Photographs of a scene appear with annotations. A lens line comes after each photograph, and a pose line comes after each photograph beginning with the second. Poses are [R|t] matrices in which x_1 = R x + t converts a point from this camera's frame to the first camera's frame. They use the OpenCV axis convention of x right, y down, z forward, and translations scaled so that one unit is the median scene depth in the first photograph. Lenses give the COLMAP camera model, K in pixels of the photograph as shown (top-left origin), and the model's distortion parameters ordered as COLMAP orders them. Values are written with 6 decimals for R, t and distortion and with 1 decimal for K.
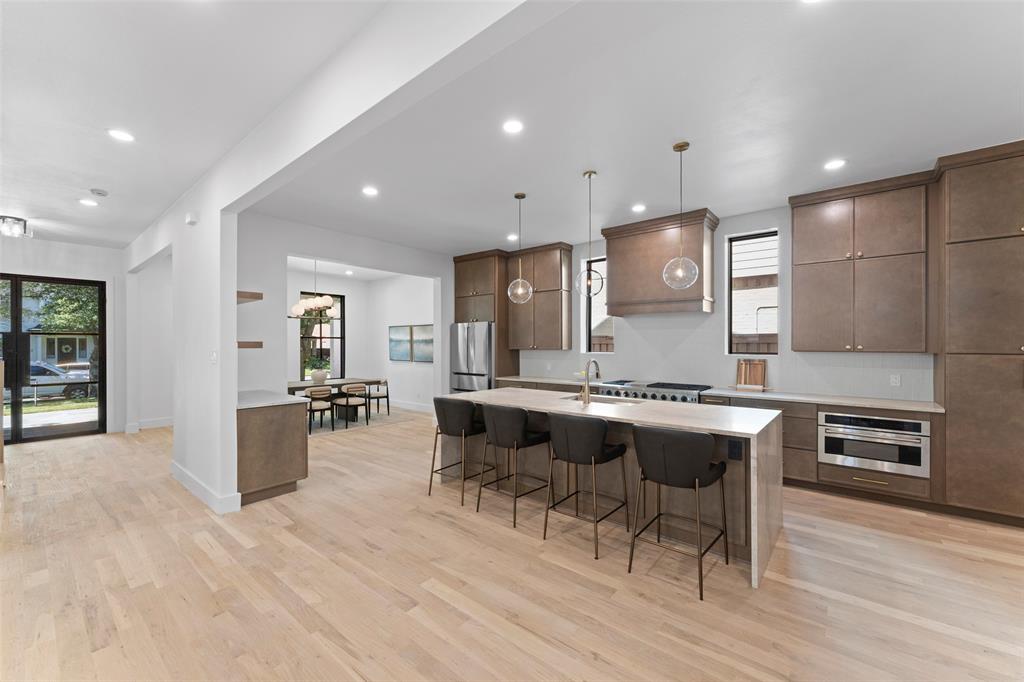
lens RADIAL K [[411.5, 0, 512.9], [0, 411.5, 346.2], [0, 0, 1]] dist [0.002274, 0.000641]
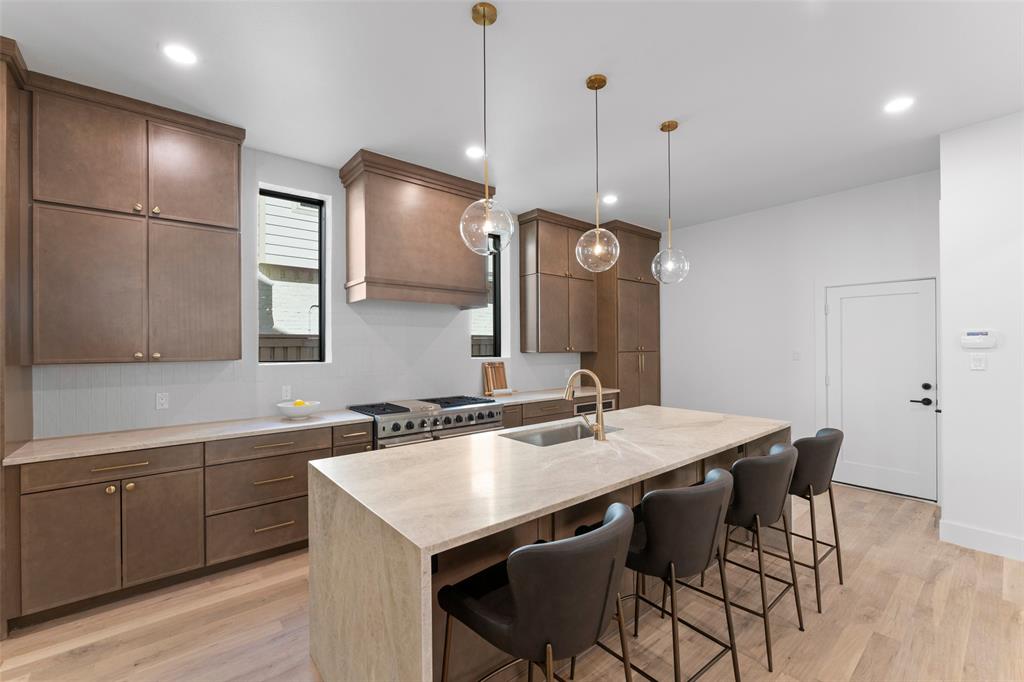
lens RADIAL K [[429.8, 0, 507.9], [0, 429.8, 342.2], [0, 0, 1]] dist [0.009149, -0.000075]
pose [[0.174772, 0.011173, 0.984546, -0.746777], [0.009845, 0.999866, -0.013095, -0.002502], [-0.984560, 0.011981, 0.174638, 1.531305]]
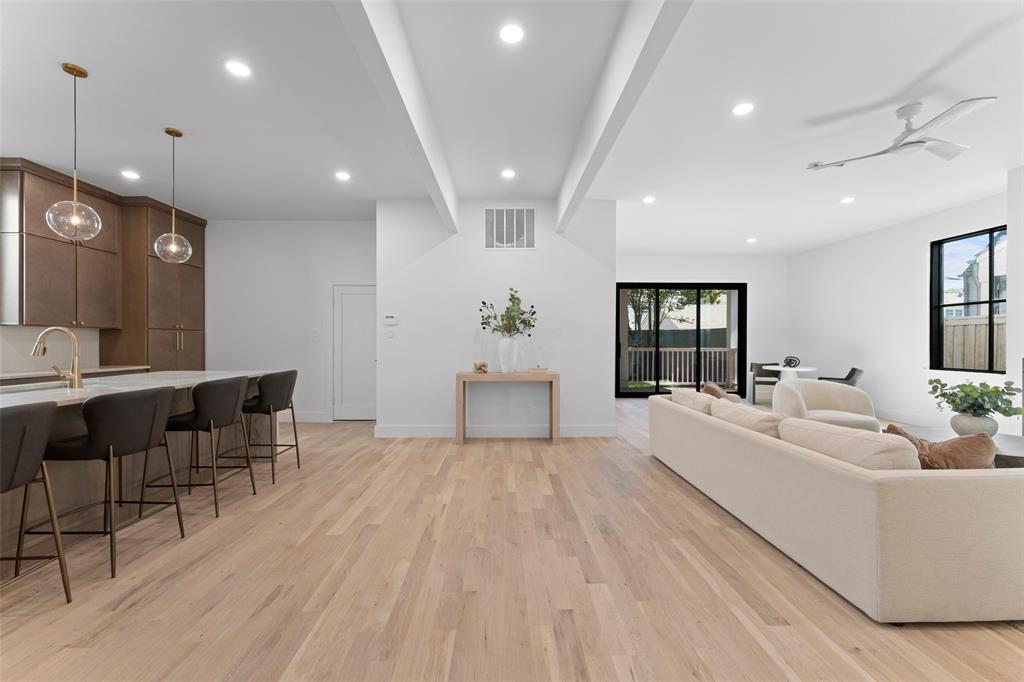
lens RADIAL K [[411.5, 0, 509.0], [0, 411.5, 339.1], [0, 0, 1]] dist [0.002274, 0.000641]
pose [[-0.653140, 0.005565, 0.757217, -1.281994], [0.005606, 0.999981, -0.002514, 0.091045], [-0.757216, 0.002603, -0.653159, 1.346203]]
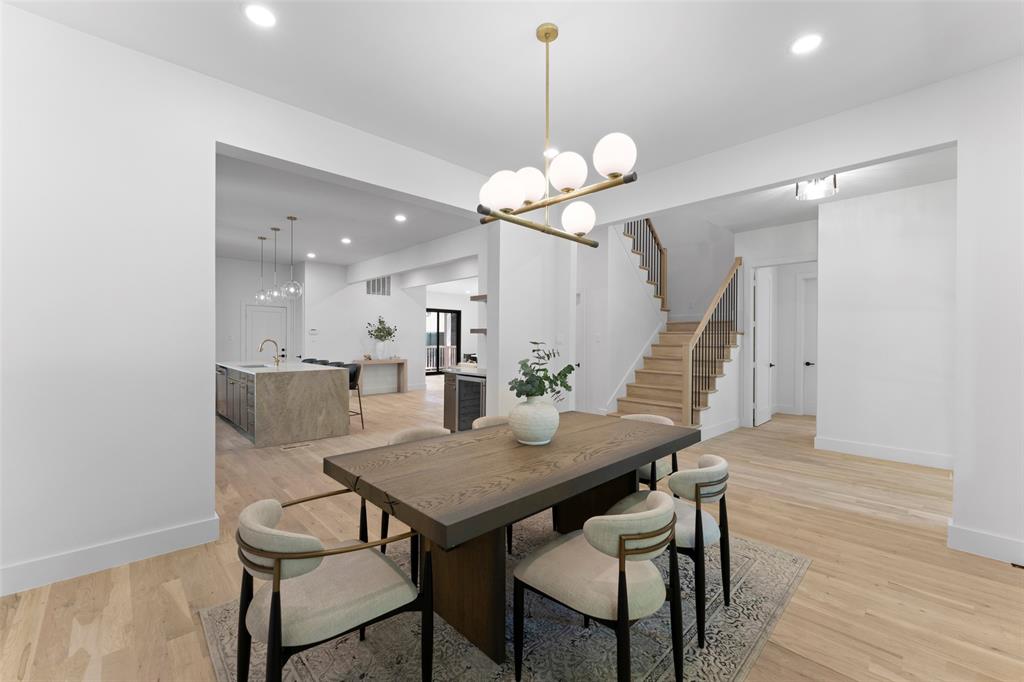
lens RADIAL K [[411.5, 0, 514.3], [0, 411.5, 340.6], [0, 0, 1]] dist [0.002274, 0.000641]
pose [[-0.994105, -0.001668, 0.108410, -1.476645], [-0.001016, 0.999981, 0.006067, 0.041386], [-0.108418, 0.005921, -0.994088, 3.881660]]
